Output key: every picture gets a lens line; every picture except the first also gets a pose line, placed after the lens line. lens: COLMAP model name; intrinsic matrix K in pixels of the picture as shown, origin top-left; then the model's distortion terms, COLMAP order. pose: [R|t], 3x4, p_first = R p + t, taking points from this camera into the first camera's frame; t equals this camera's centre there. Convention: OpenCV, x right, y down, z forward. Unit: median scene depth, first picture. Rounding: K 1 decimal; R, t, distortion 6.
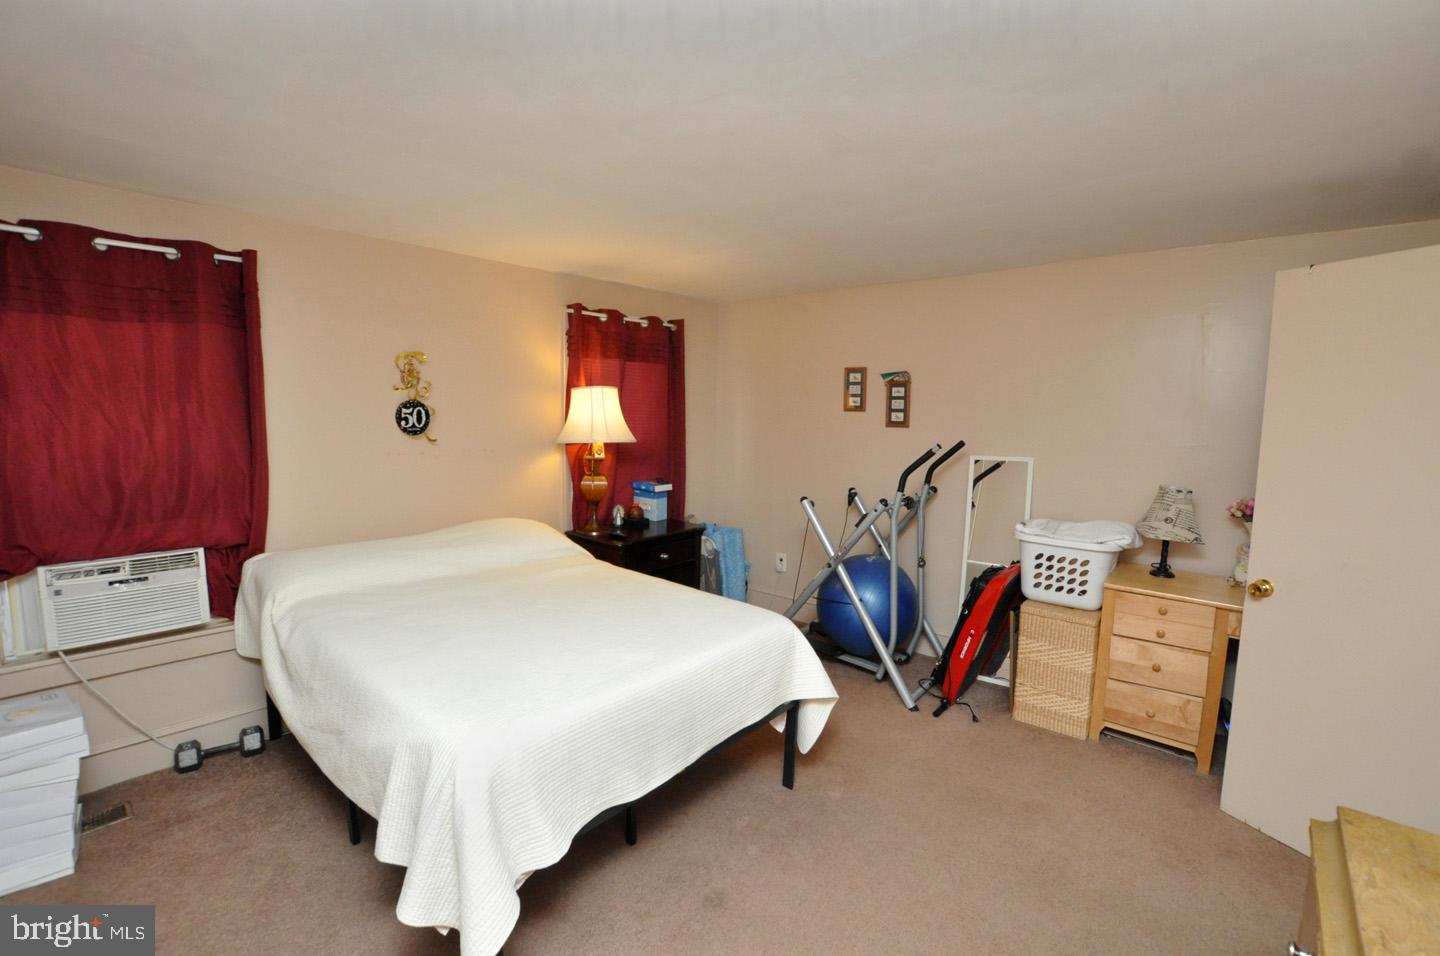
lens RADIAL K [[631.5, 0, 724.6], [0, 631.5, 474.8], [0, 0, 1]] dist [-0.034556, 0.004416]
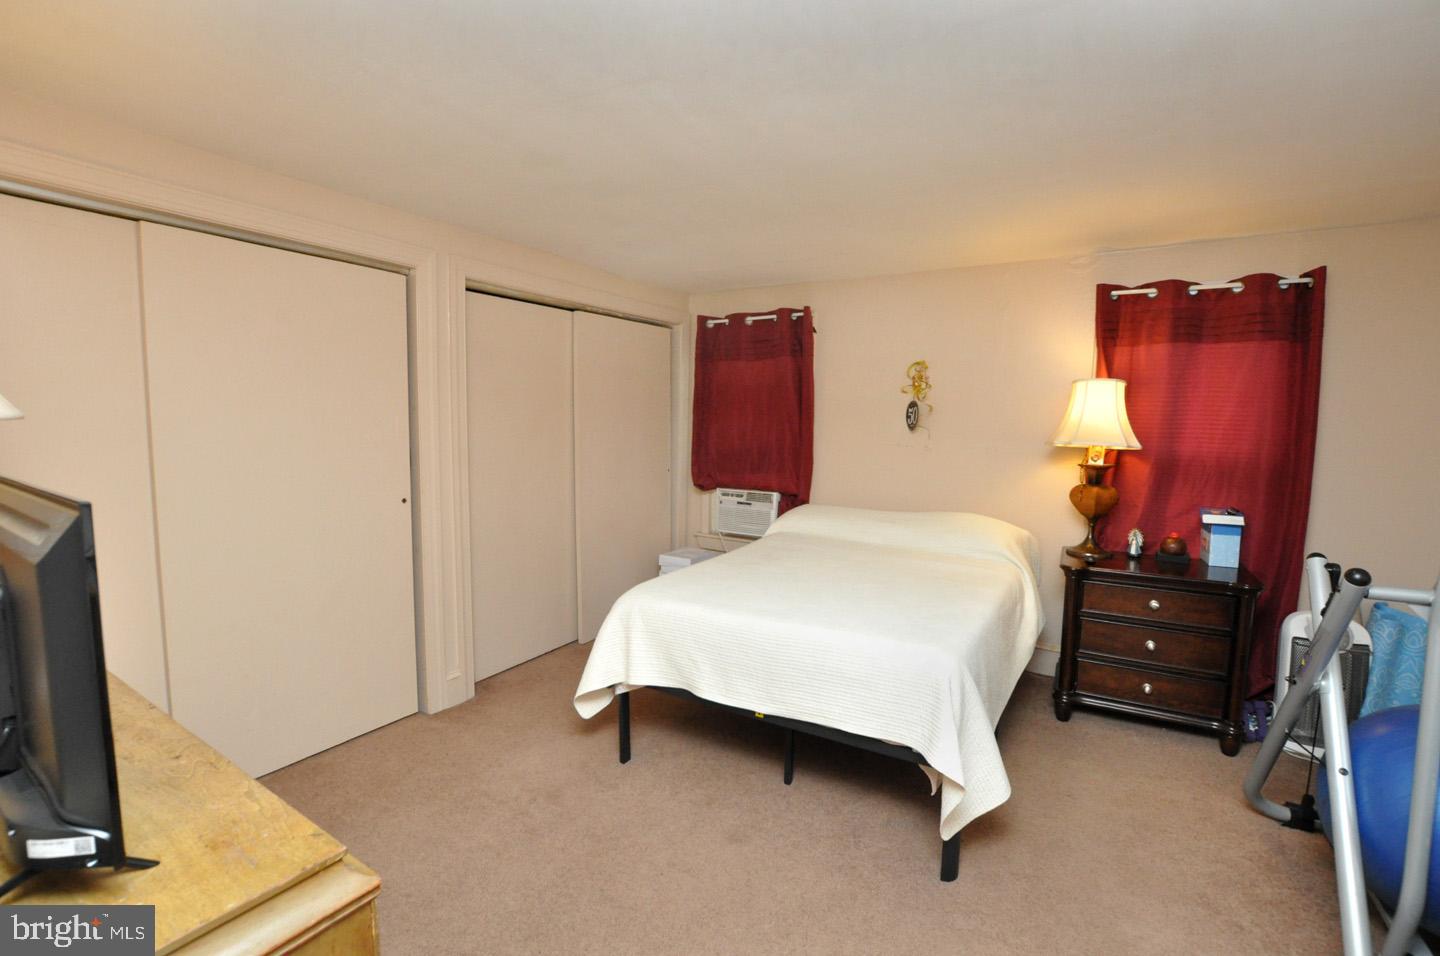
lens RADIAL K [[631.5, 0, 725.3], [0, 631.5, 475.8], [0, 0, 1]] dist [-0.034556, 0.004416]
pose [[0.174590, 0.073919, -0.981863, 0.662289], [-0.113000, 0.992094, 0.054597, -0.002756], [0.978136, 0.101418, 0.181563, 0.465557]]
